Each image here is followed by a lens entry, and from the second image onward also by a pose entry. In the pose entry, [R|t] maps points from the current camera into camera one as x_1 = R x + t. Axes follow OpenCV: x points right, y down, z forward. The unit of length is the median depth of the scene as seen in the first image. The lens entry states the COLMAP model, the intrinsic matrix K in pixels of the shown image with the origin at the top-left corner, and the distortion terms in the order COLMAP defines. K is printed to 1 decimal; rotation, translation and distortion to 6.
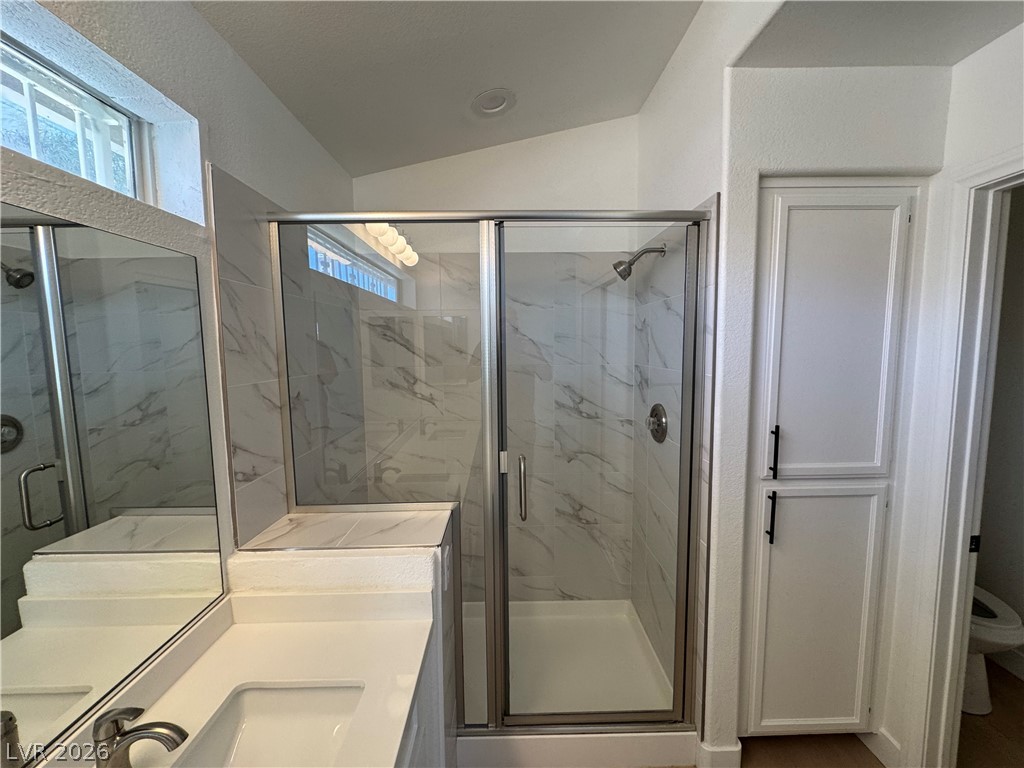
lens RADIAL K [[409.1, 0, 513.9], [0, 409.1, 380.7], [0, 0, 1]] dist [-0.001802, 0.000016]
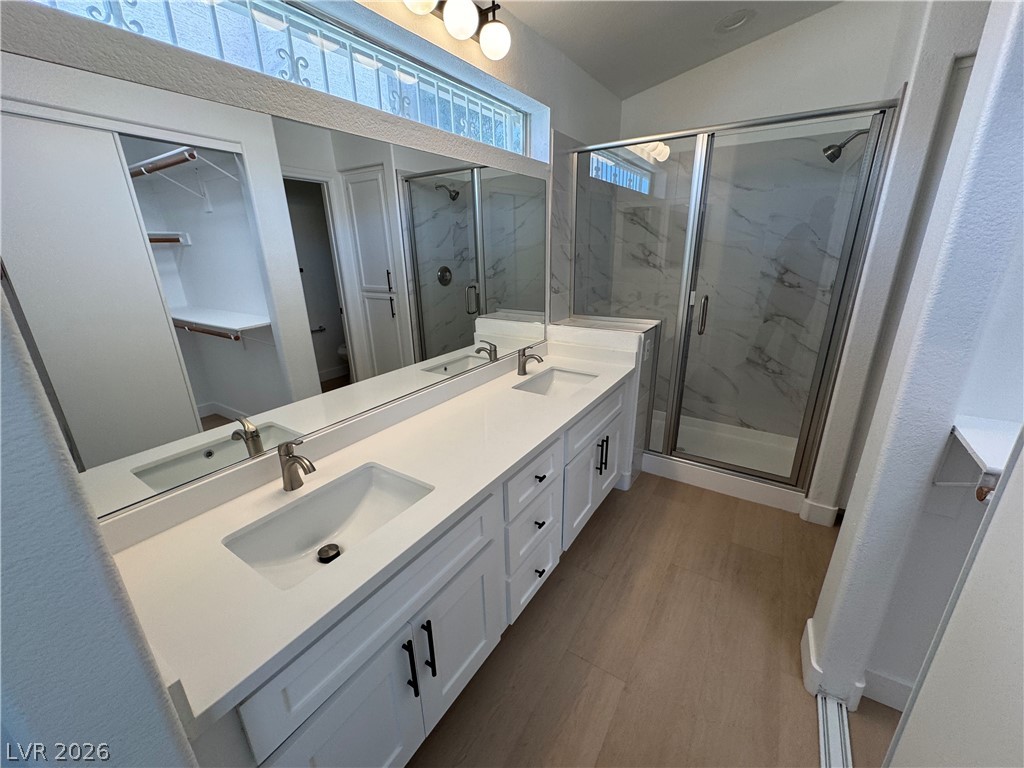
lens RADIAL K [[409.1, 0, 510.0], [0, 409.1, 381.8], [0, 0, 1]] dist [-0.001802, 0.000016]
pose [[0.825159, 0.175666, -0.536893, 0.289100], [-0.039920, 0.966178, 0.254769, 0.128347], [0.563488, -0.188792, 0.804263, -0.726302]]
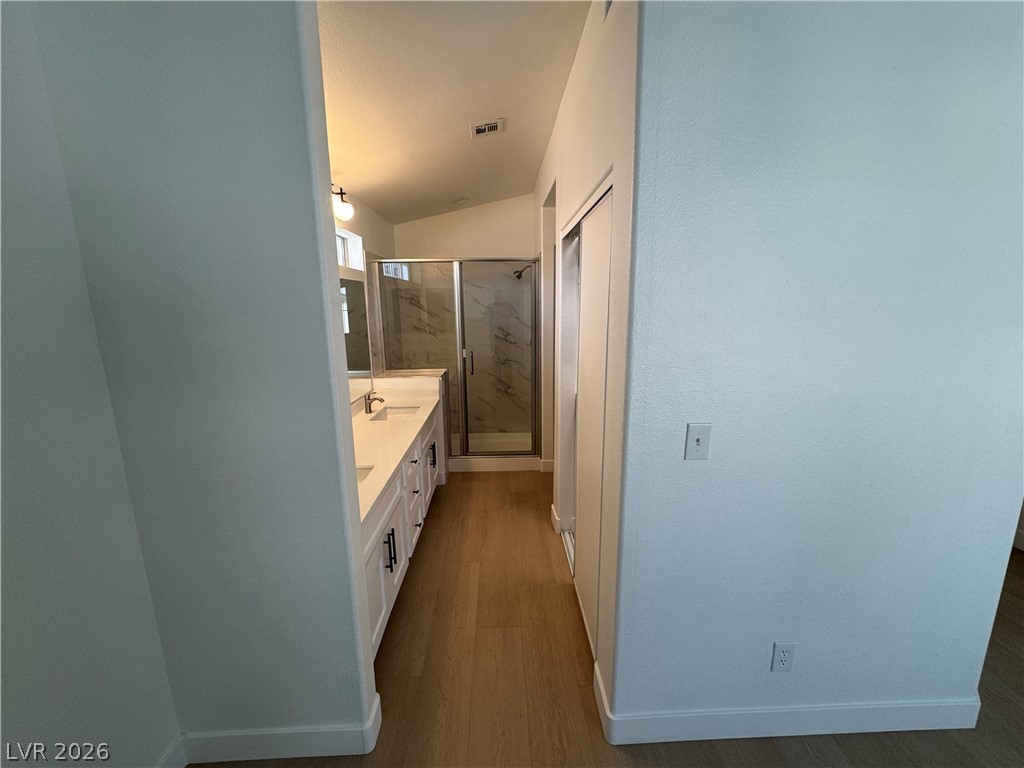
lens RADIAL K [[409.1, 0, 508.8], [0, 409.1, 380.2], [0, 0, 1]] dist [-0.001802, 0.000016]
pose [[0.999992, -0.003938, 0.000312, 0.248253], [0.003888, 0.995145, 0.098345, 0.107191], [-0.000698, -0.098343, 0.995152, -1.568073]]
